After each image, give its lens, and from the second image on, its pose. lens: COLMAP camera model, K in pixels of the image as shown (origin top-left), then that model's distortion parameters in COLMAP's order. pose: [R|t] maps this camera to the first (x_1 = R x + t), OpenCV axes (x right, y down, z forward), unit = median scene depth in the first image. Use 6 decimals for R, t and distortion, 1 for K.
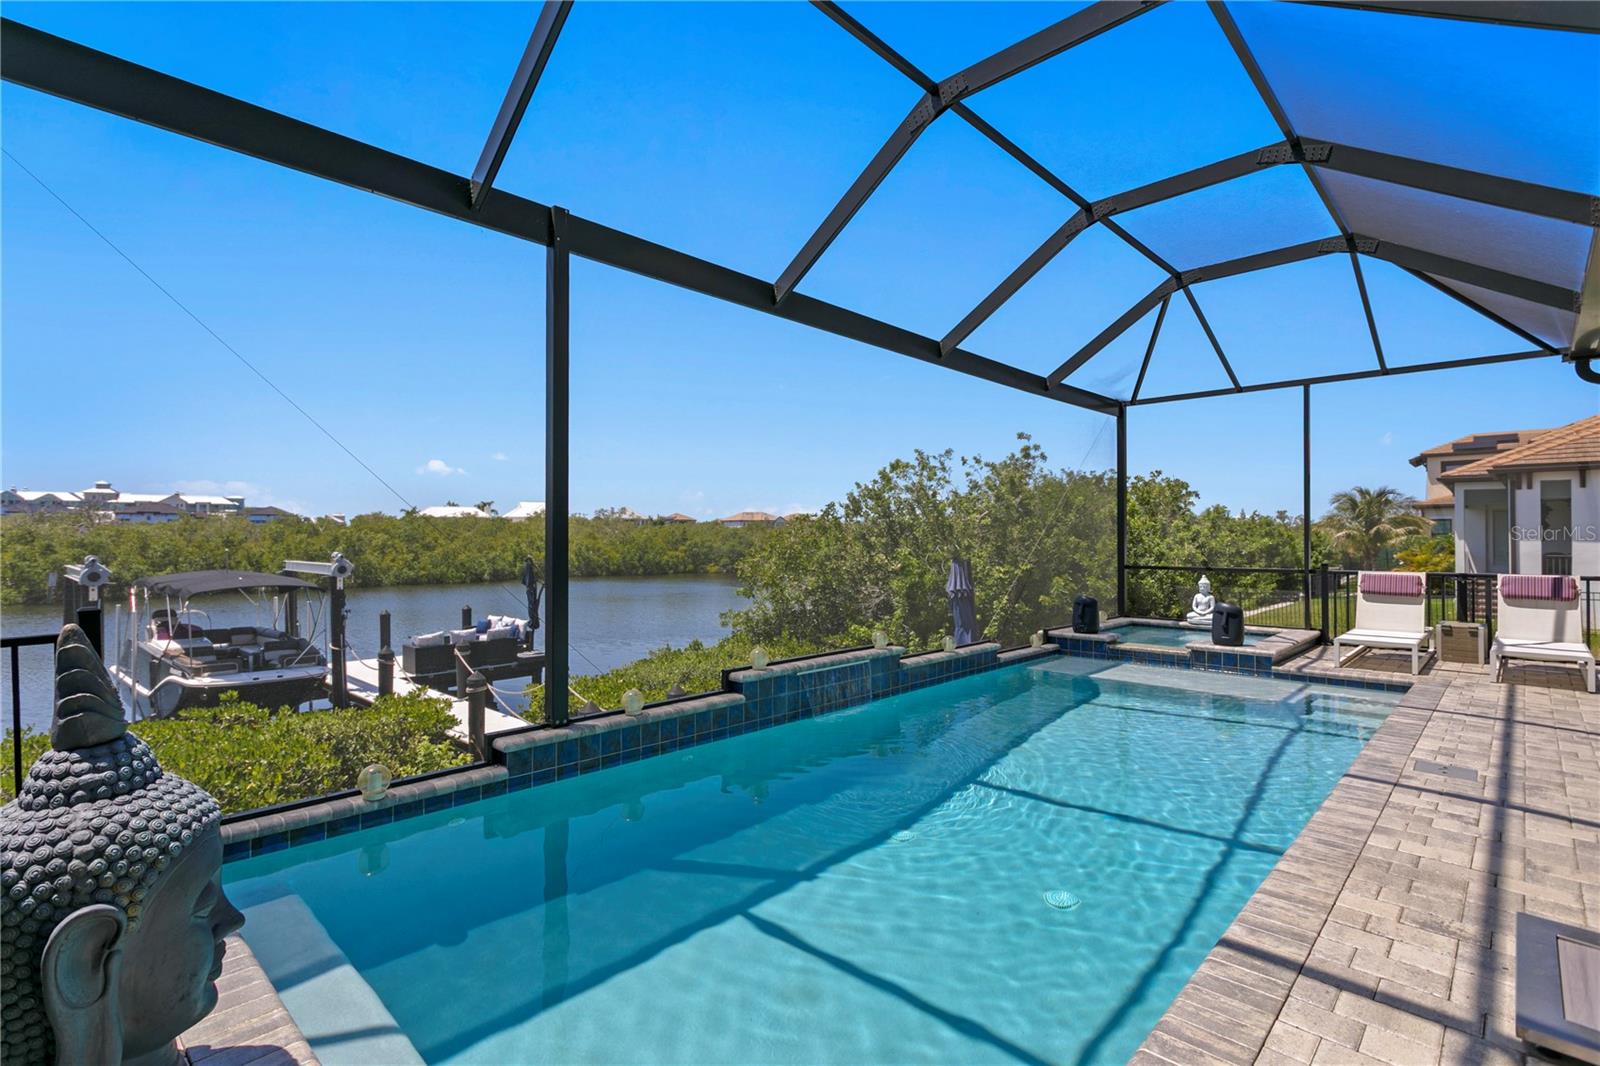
lens RADIAL K [[763.6, 0, 777.6], [0, 763.6, 525.8], [0, 0, 1]] dist [0.001638, 0.001222]
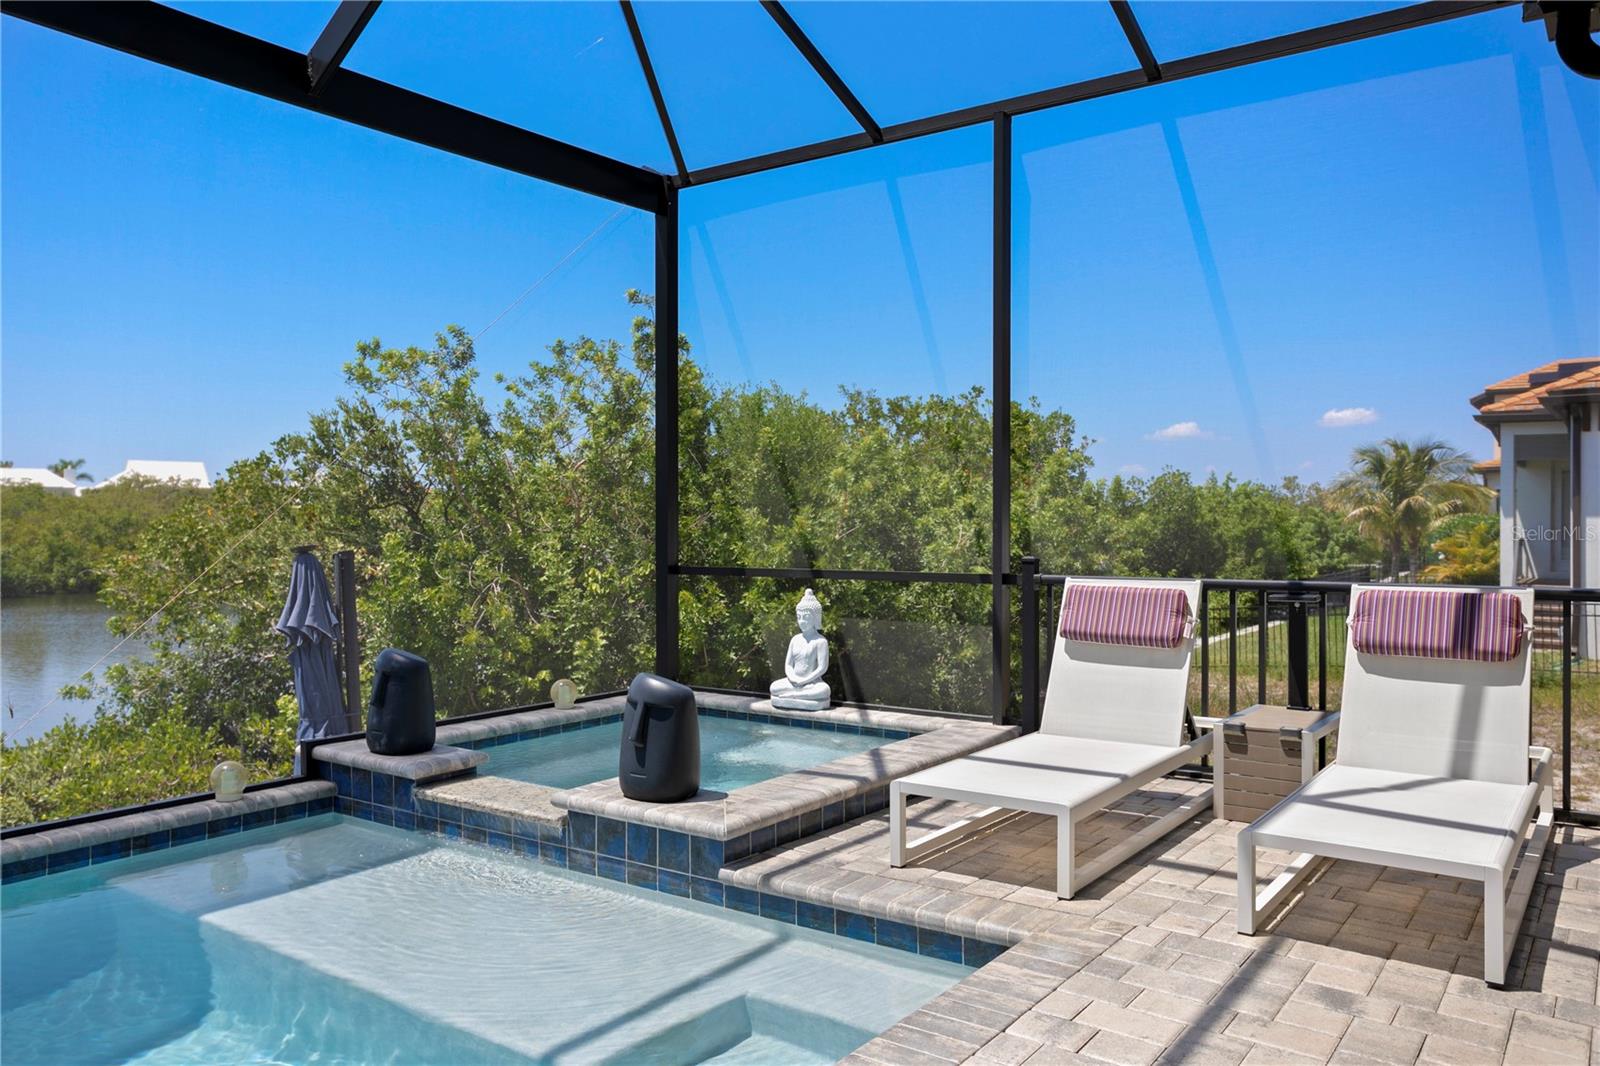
lens RADIAL K [[1204.0, 0, 775.5], [0, 1204.0, 528.3], [0, 0, 1]] dist [-0.043504, 0.068144]
pose [[0.989585, -0.001870, 0.143940, 0.372506], [-0.001110, 0.999787, 0.020619, 0.015141], [-0.143948, -0.020564, 0.989372, 0.299880]]
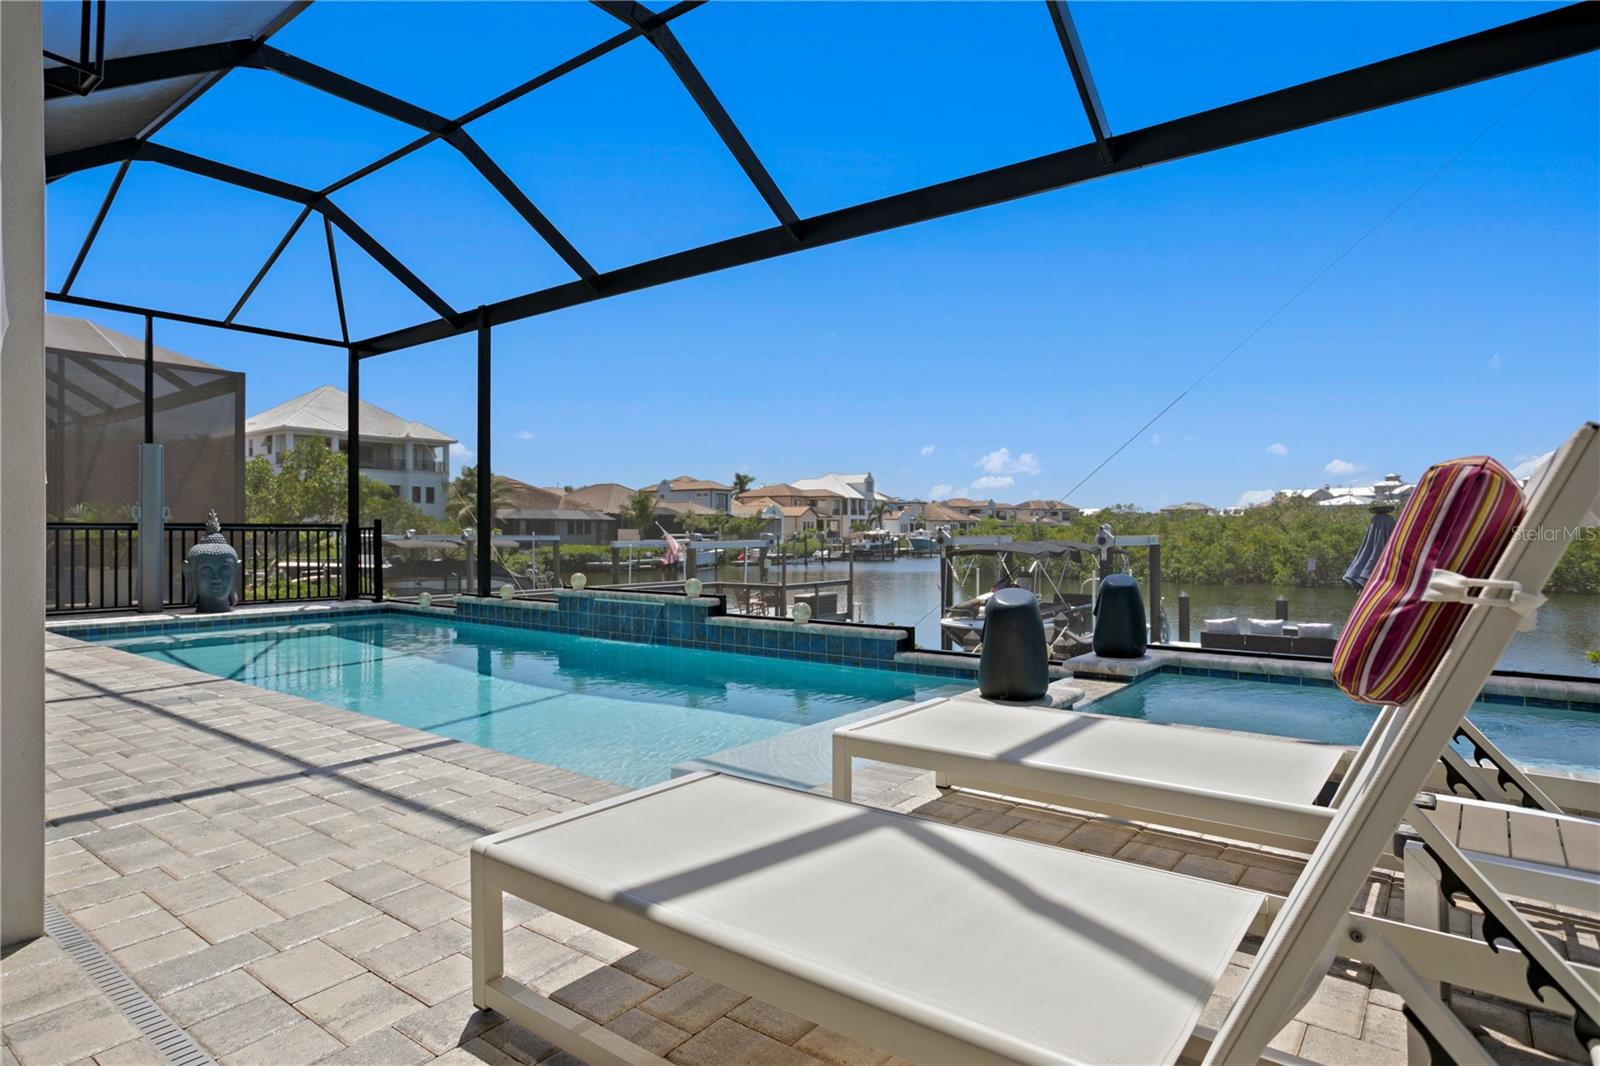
lens RADIAL K [[888.3, 0, 781.8], [0, 888.3, 529.9], [0, 0, 1]] dist [-0.053163, 0.048259]
pose [[0.108969, -0.003132, -0.994040, 0.685410], [0.017289, 0.999850, -0.001255, 0.045166], [0.993895, -0.017049, 0.109007, 0.550048]]
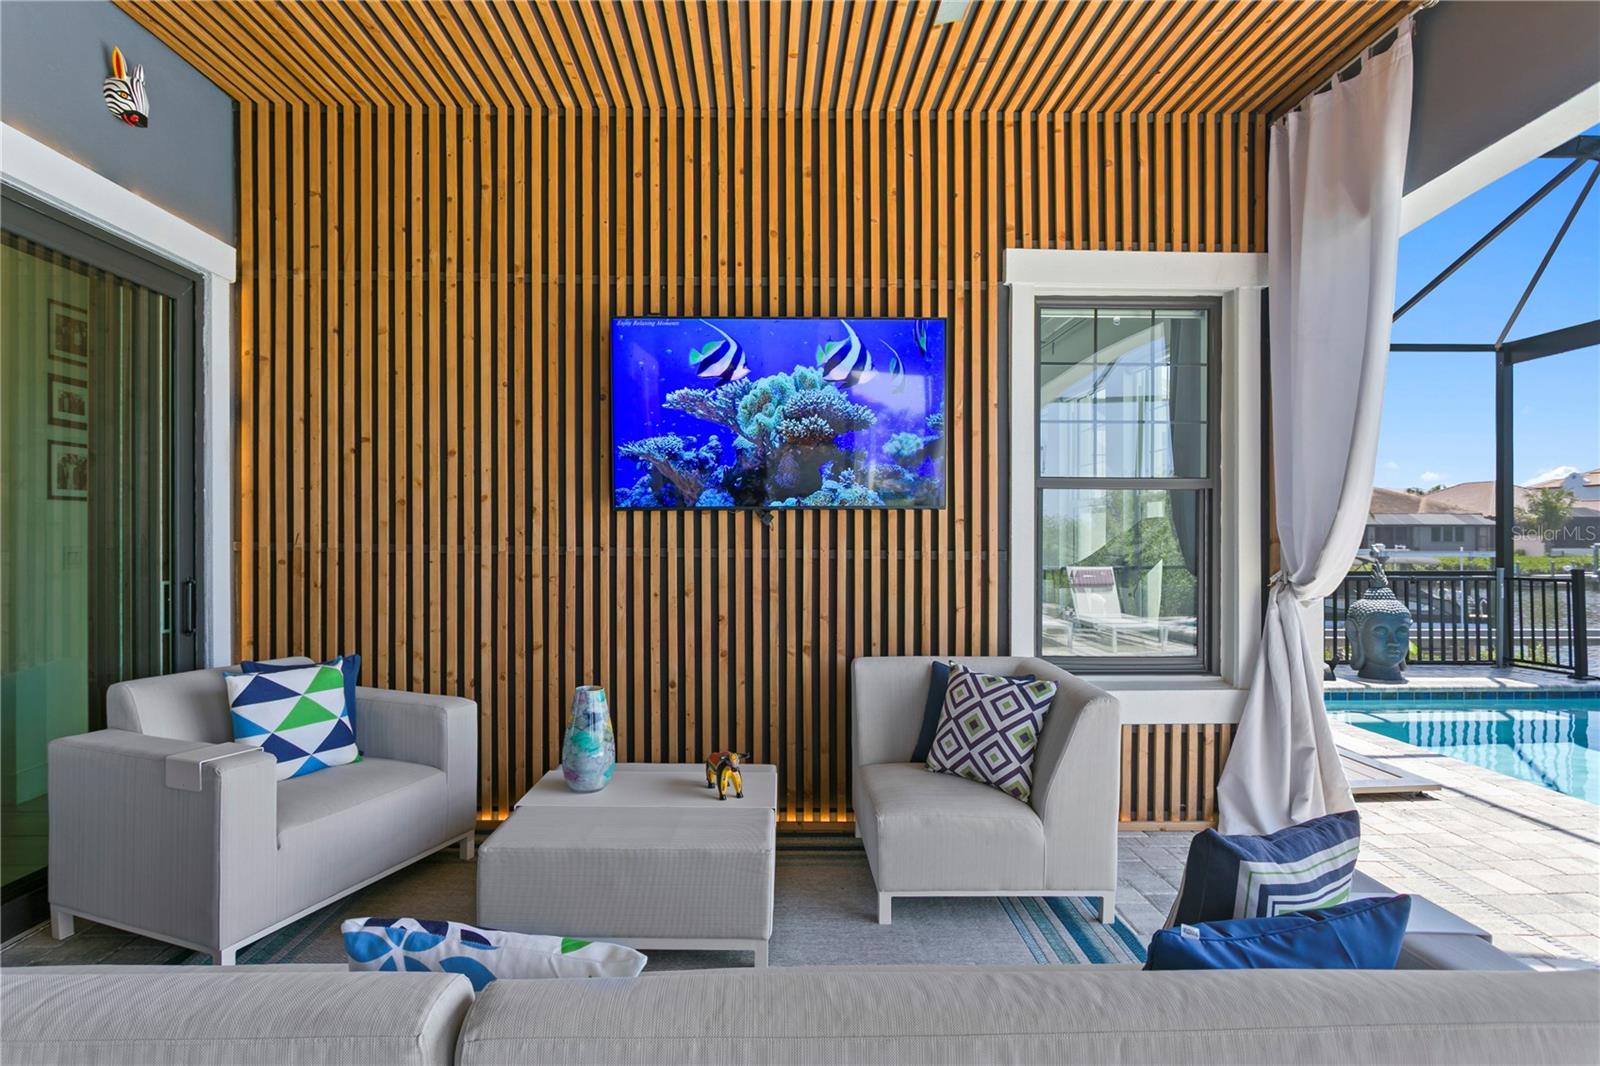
lens RADIAL K [[799.4, 0, 781.5], [0, 799.4, 535.6], [0, 0, 1]] dist [-0.024888, 0.016274]
pose [[-0.702018, 0.000270, -0.712159, 0.615994], [0.011448, 0.999875, -0.010905, 0.001040], [0.712067, -0.015808, -0.701934, 0.239679]]
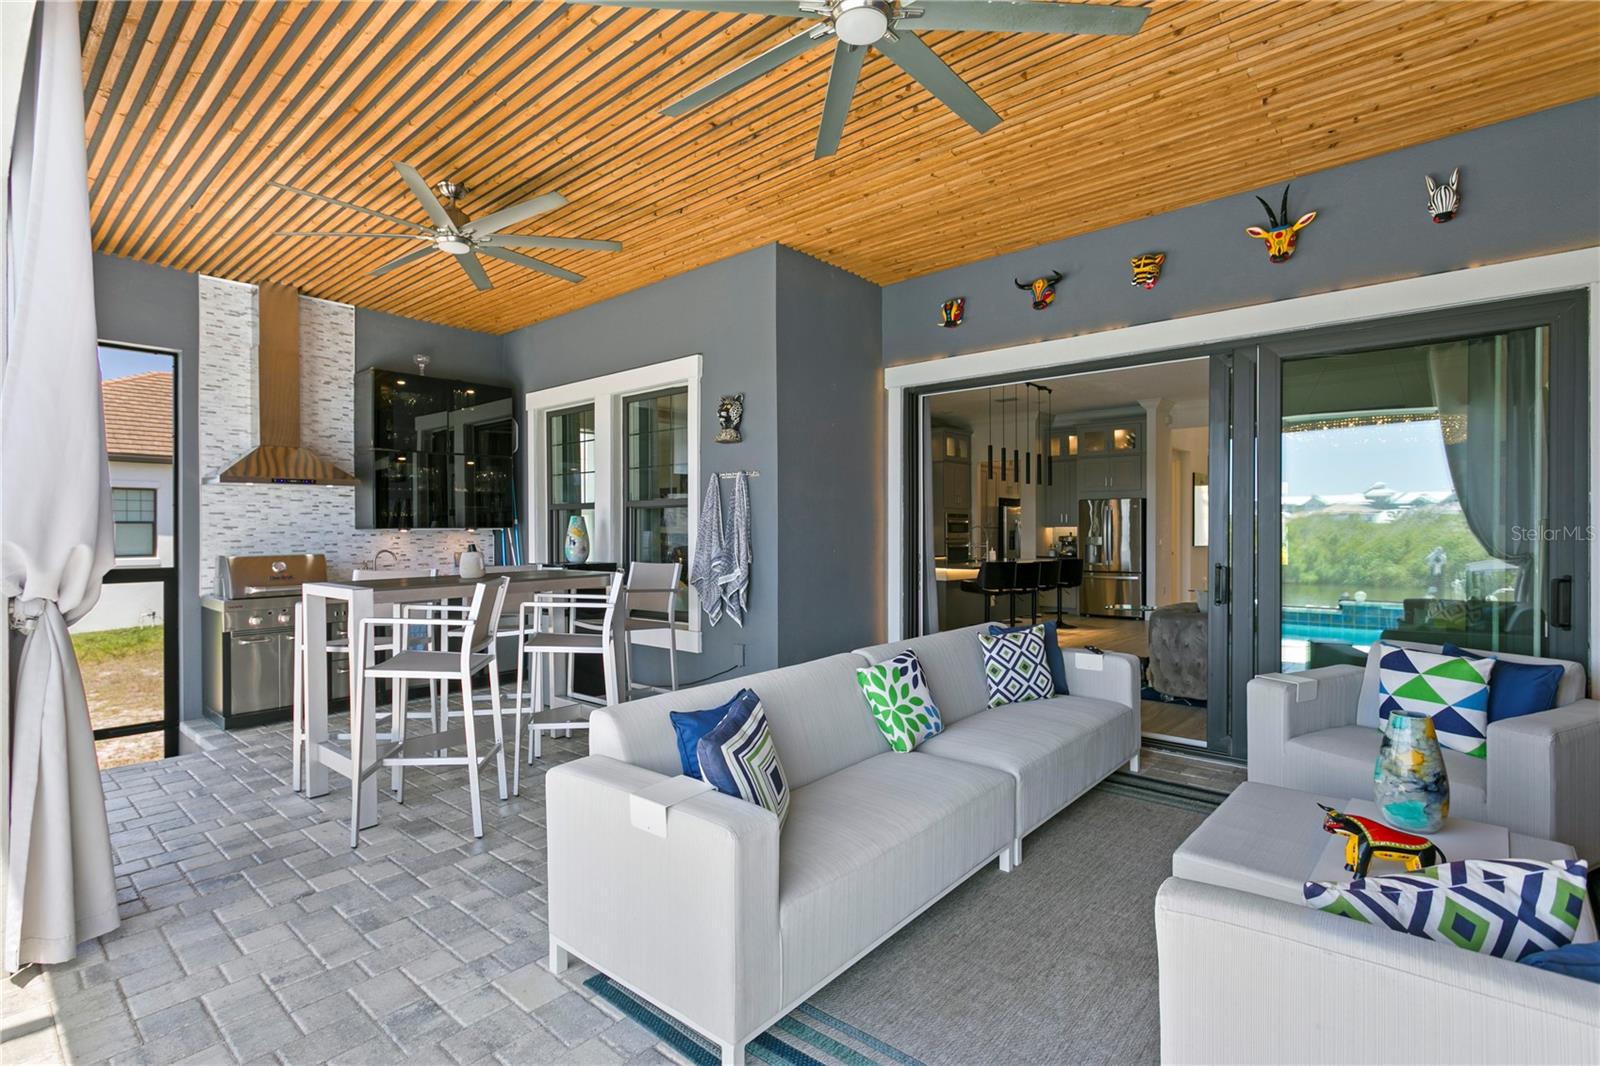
lens RADIAL K [[761.6, 0, 782.6], [0, 761.6, 534.3], [0, 0, 1]] dist [0.001218, 0.001198]
pose [[-0.044171, -0.007017, 0.998999, 0.298894], [-0.013200, 0.999892, 0.006440, -0.003178], [-0.998937, -0.012902, -0.044258, 0.207098]]
